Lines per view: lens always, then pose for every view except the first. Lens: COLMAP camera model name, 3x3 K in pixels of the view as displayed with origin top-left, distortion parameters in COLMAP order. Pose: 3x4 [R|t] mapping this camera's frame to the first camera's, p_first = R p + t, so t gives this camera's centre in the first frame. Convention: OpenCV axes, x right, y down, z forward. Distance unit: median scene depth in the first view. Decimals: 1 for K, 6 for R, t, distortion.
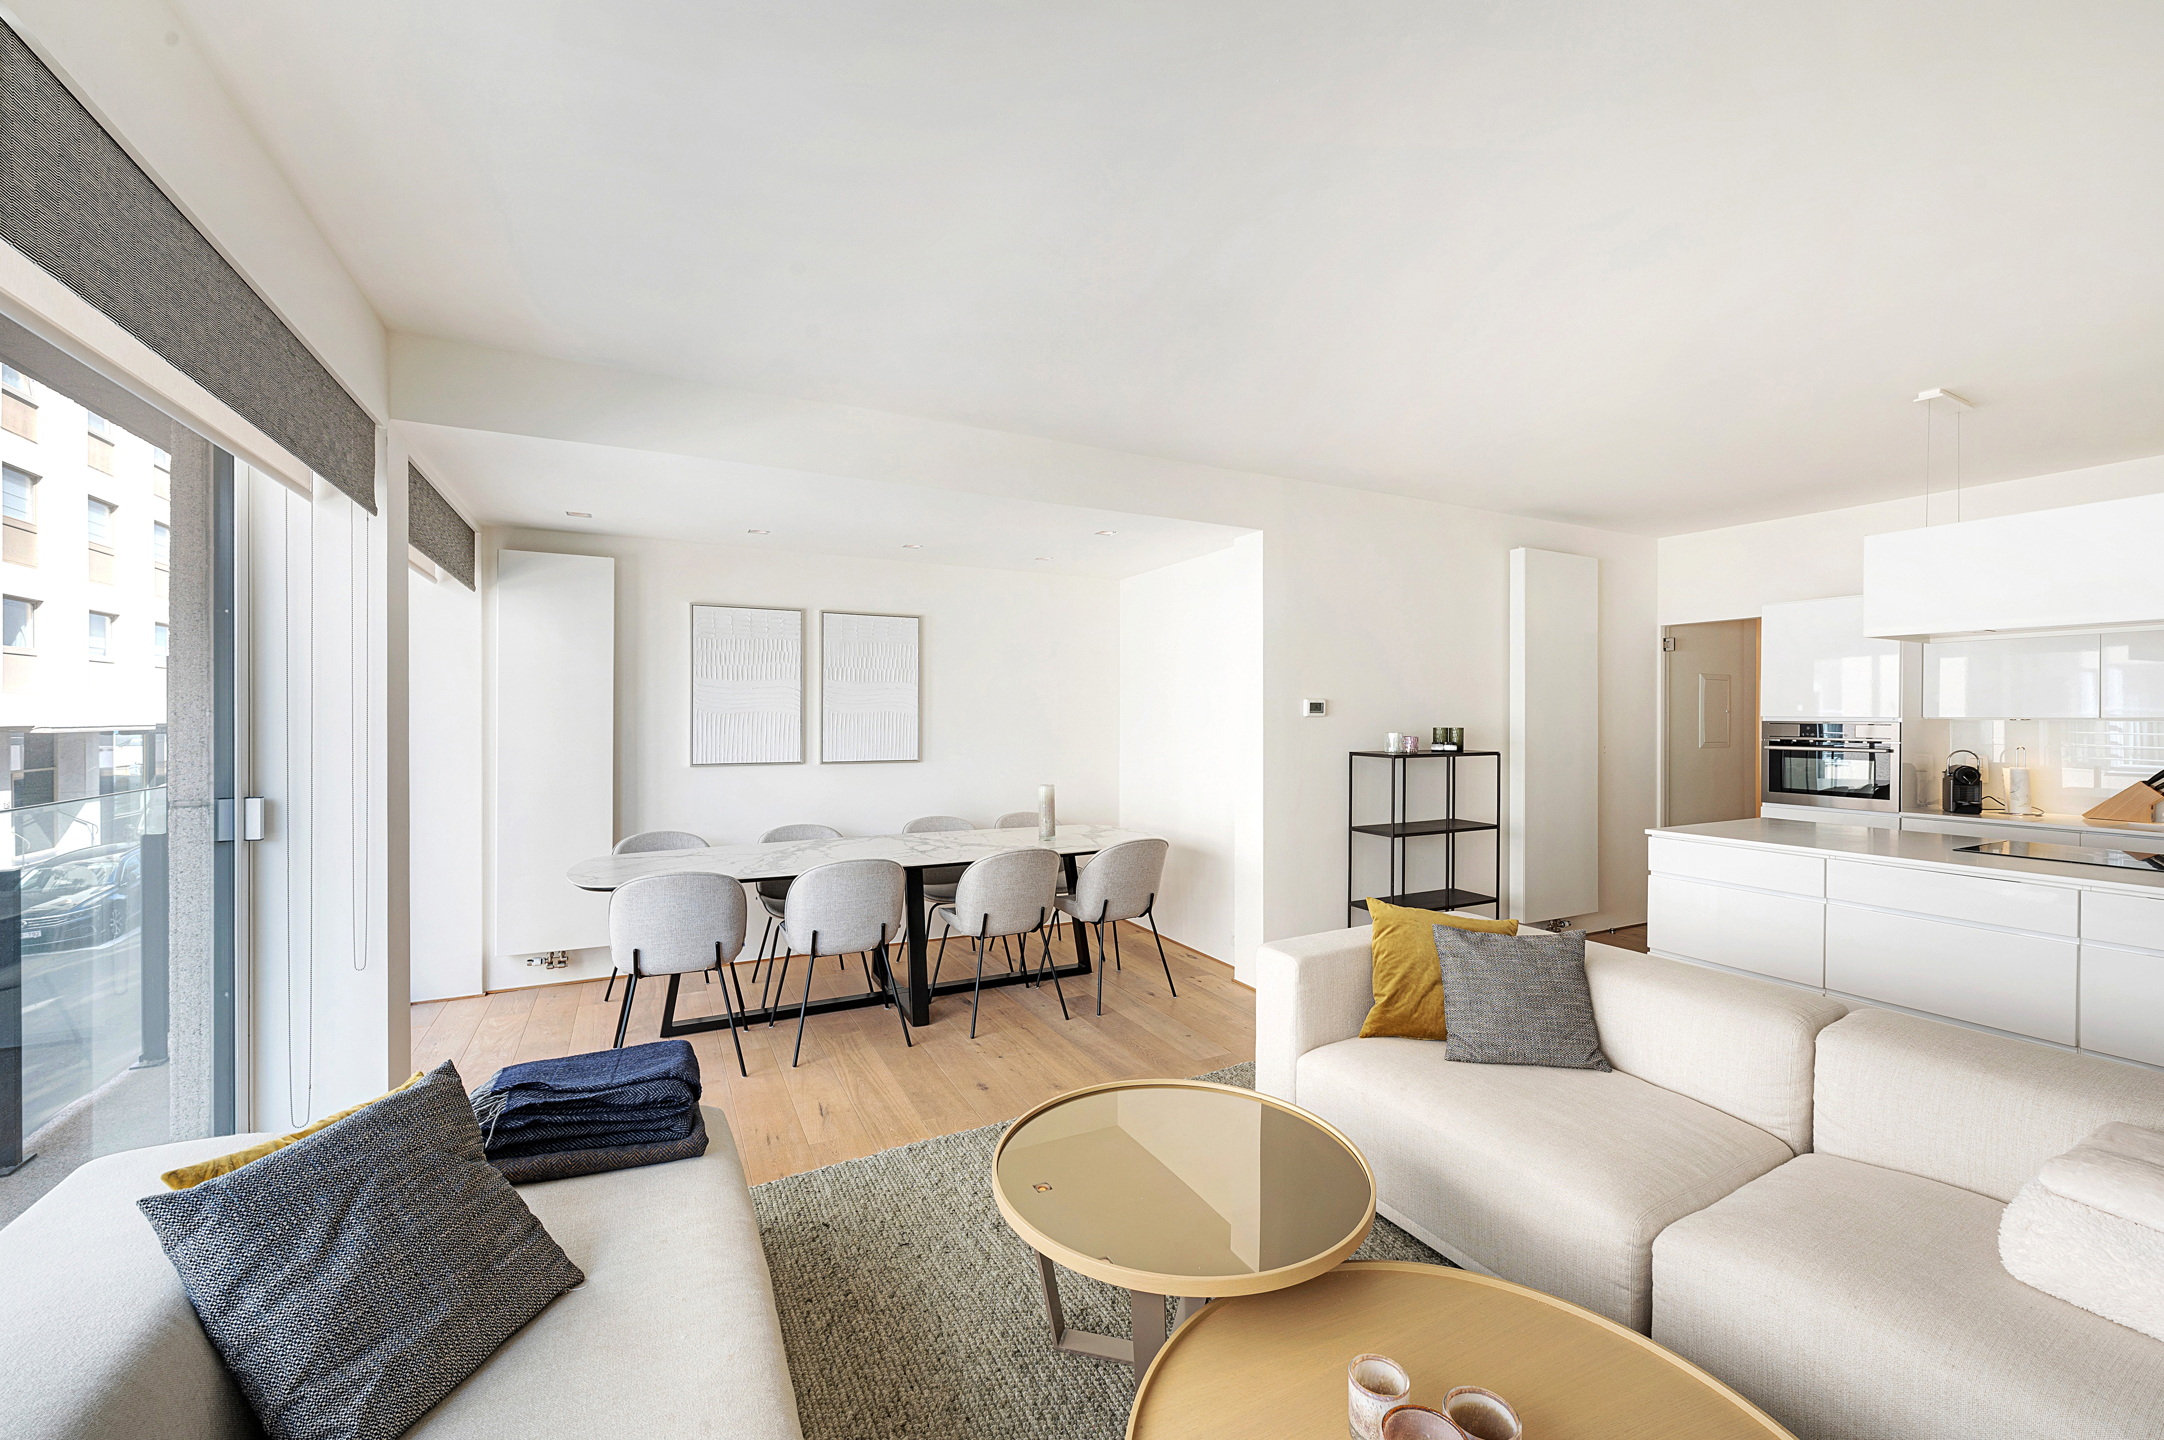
lens RADIAL K [[851.6, 0, 1082.0], [0, 851.6, 720.0], [0, 0, 1]] dist [0.000089, -0.000008]
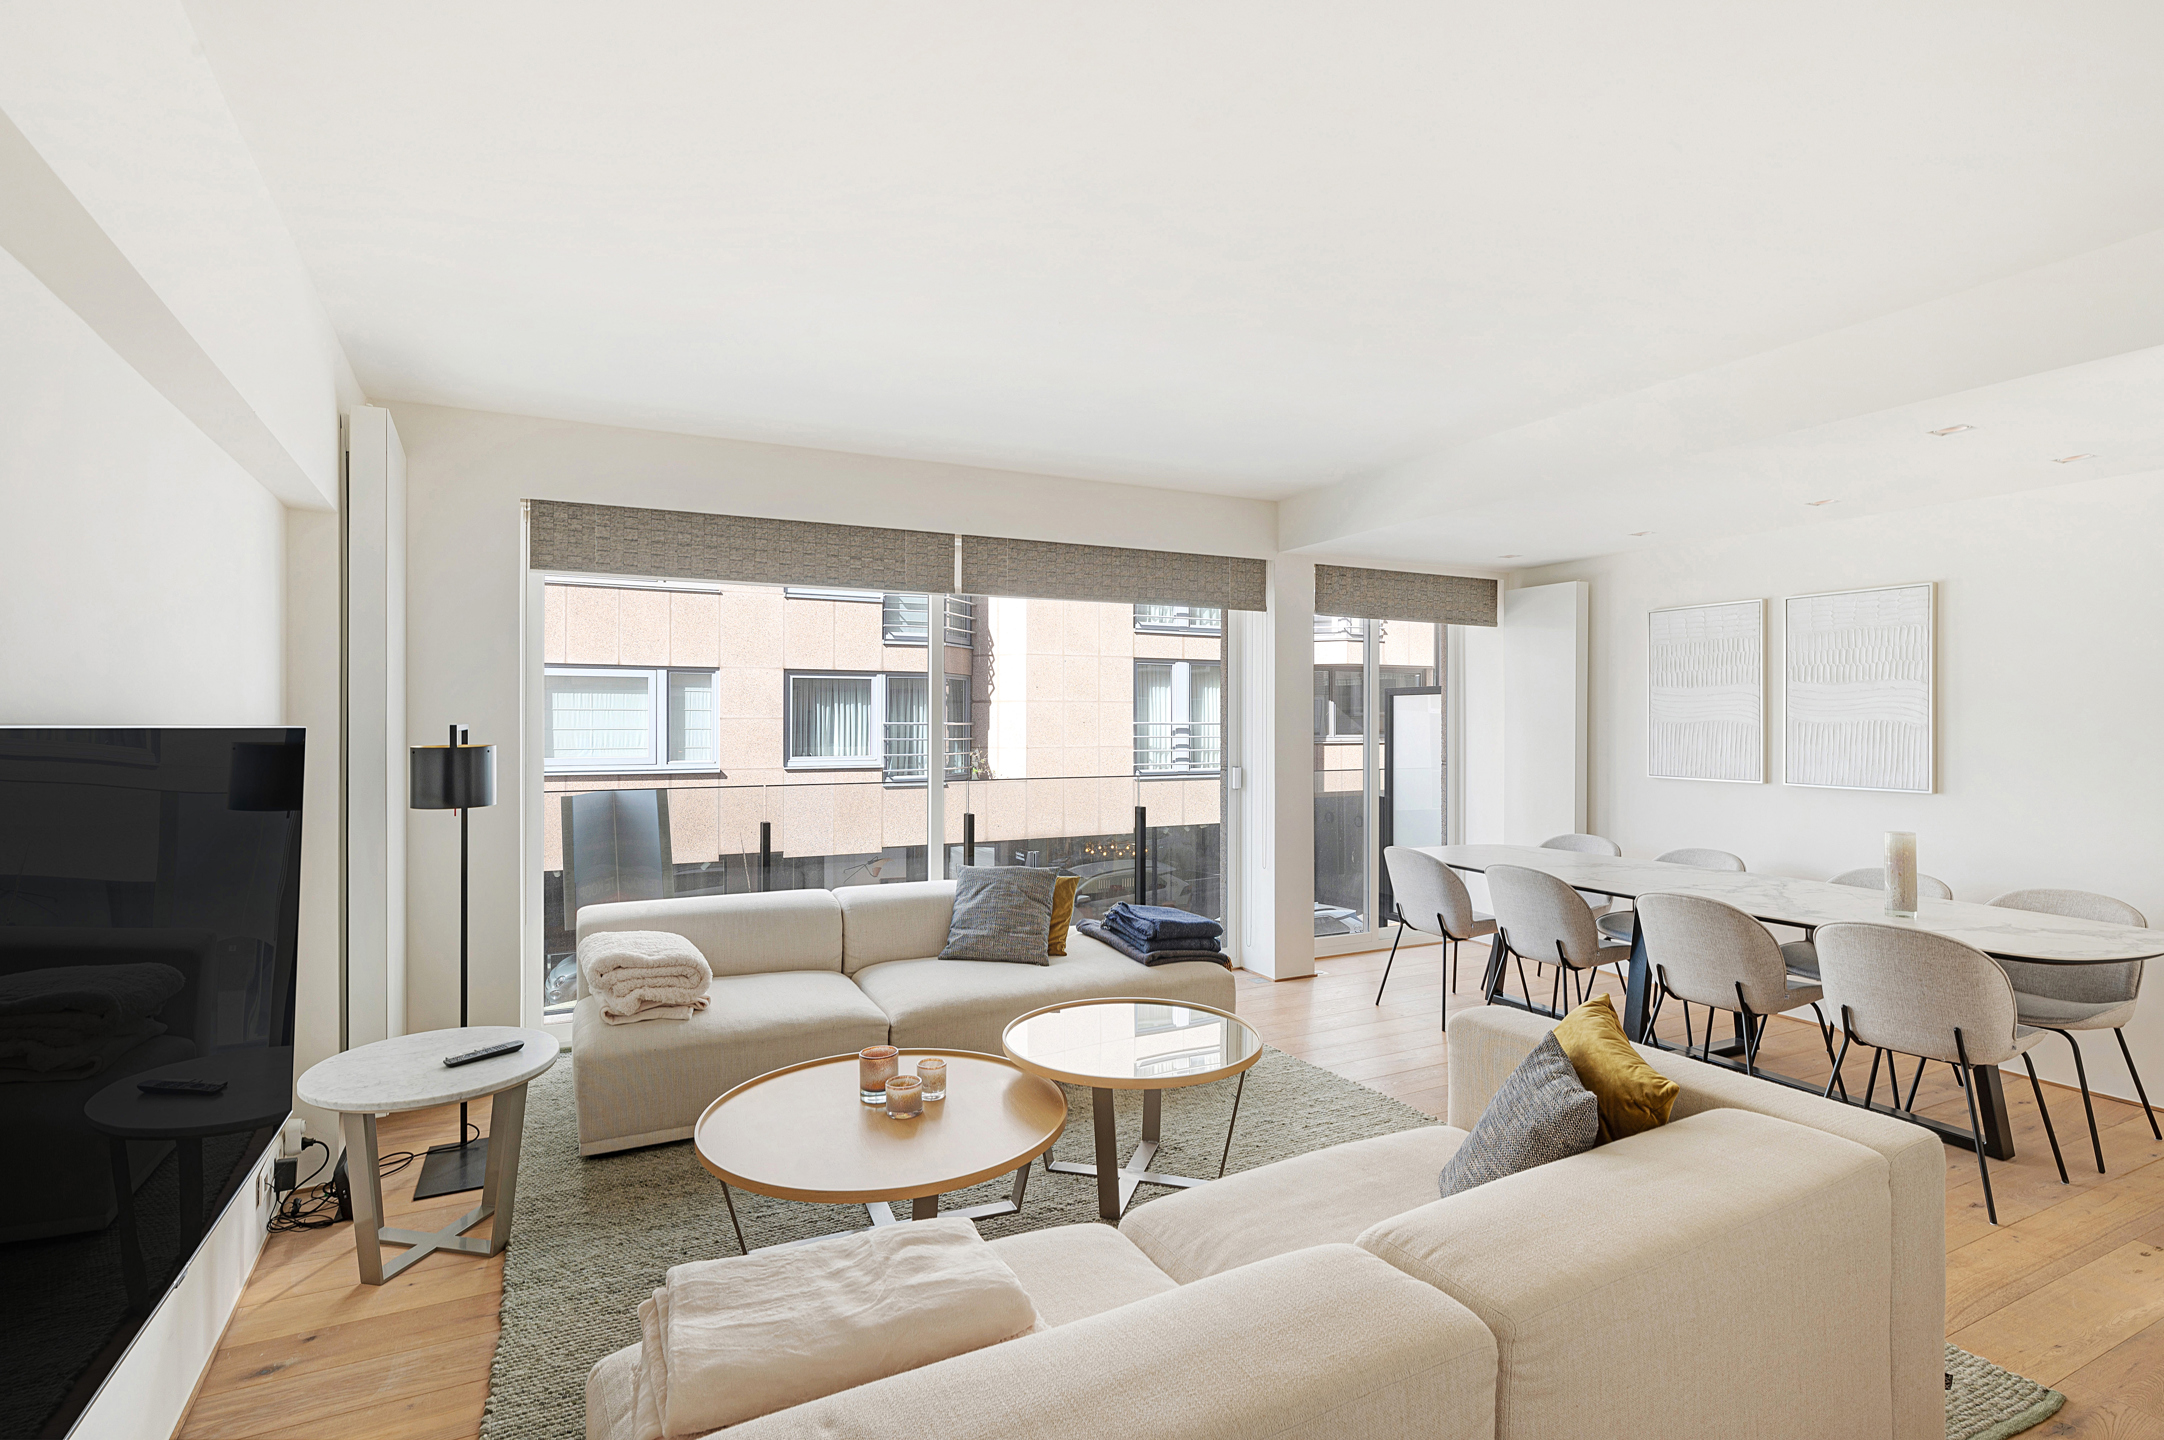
lens RADIAL K [[1036.6, 0, 1082.0], [0, 1036.6, 720.0], [0, 0, 1]] dist [-0.002350, -0.000158]
pose [[-0.003160, -0.009534, -0.999950, 0.769251], [-0.006514, 0.999934, -0.009514, 0.002699], [0.999974, 0.006483, -0.003222, 0.370954]]
